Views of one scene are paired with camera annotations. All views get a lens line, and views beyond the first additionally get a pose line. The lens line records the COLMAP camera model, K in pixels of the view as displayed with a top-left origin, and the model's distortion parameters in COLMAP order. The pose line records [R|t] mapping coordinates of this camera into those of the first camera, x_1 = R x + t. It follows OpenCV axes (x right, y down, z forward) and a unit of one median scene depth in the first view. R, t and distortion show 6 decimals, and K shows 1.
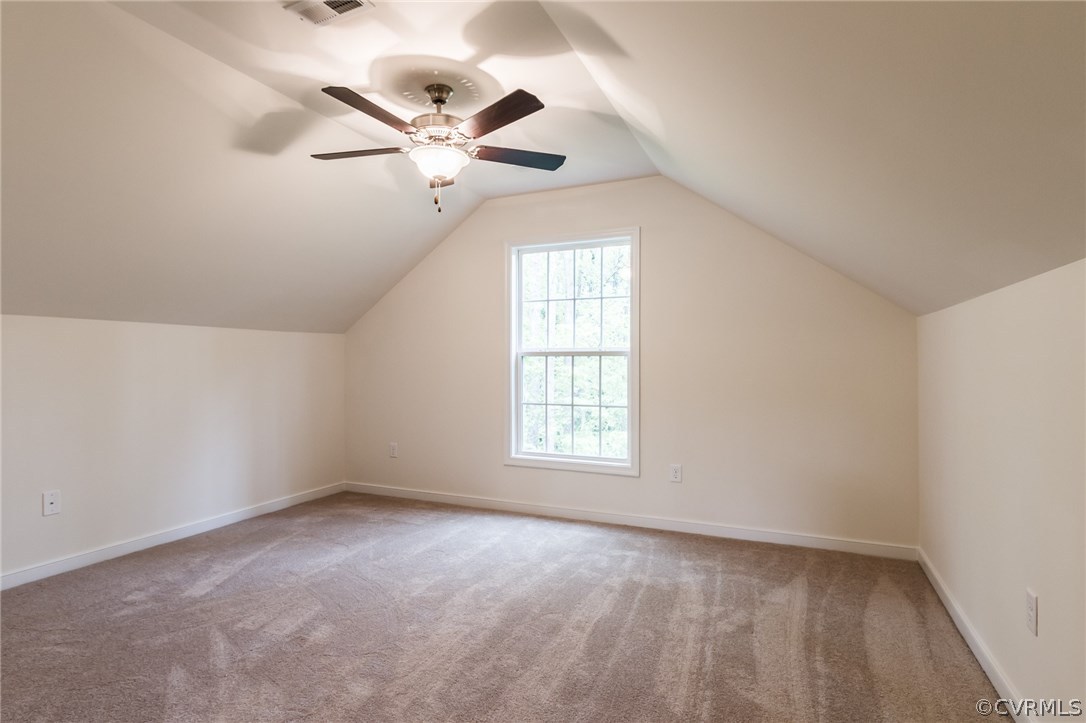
lens RADIAL K [[578.1, 0, 543.0], [0, 578.1, 361.5], [0, 0, 1]] dist [0.044450, 0.000131]
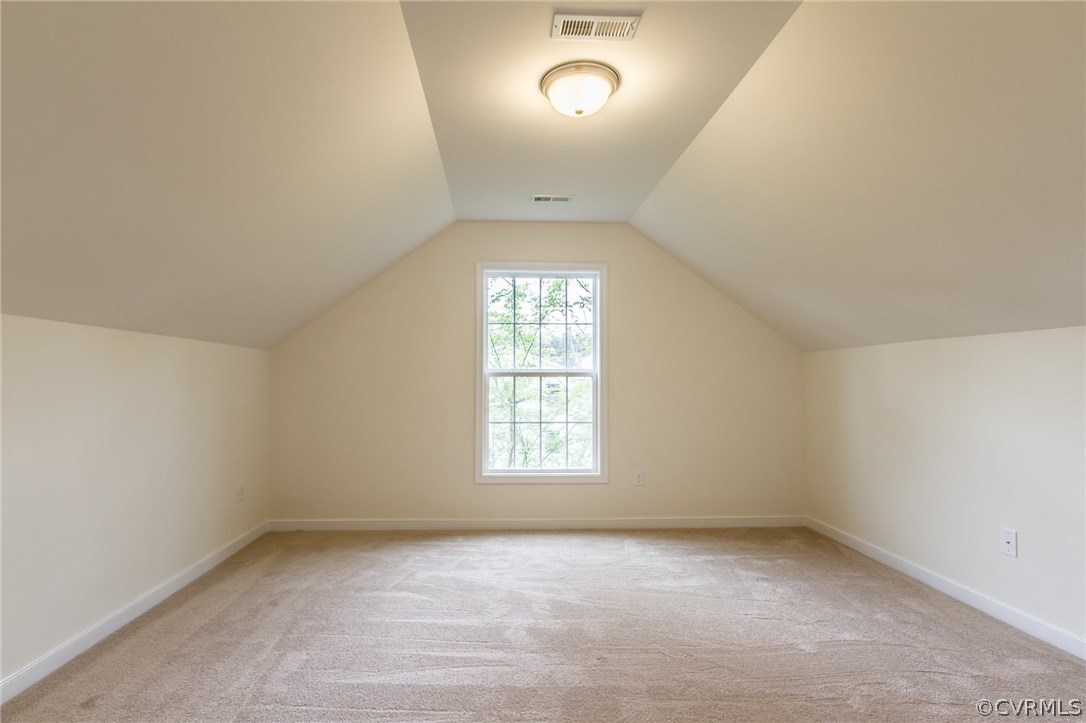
lens RADIAL K [[578.1, 0, 543.0], [0, 578.1, 361.5], [0, 0, 1]] dist [0.044450, 0.000131]
pose [[0.890340, 0.019347, 0.454885, -0.434068], [-0.003056, 0.999328, -0.036521, 0.002180], [-0.455286, 0.031126, 0.889801, 0.045006]]
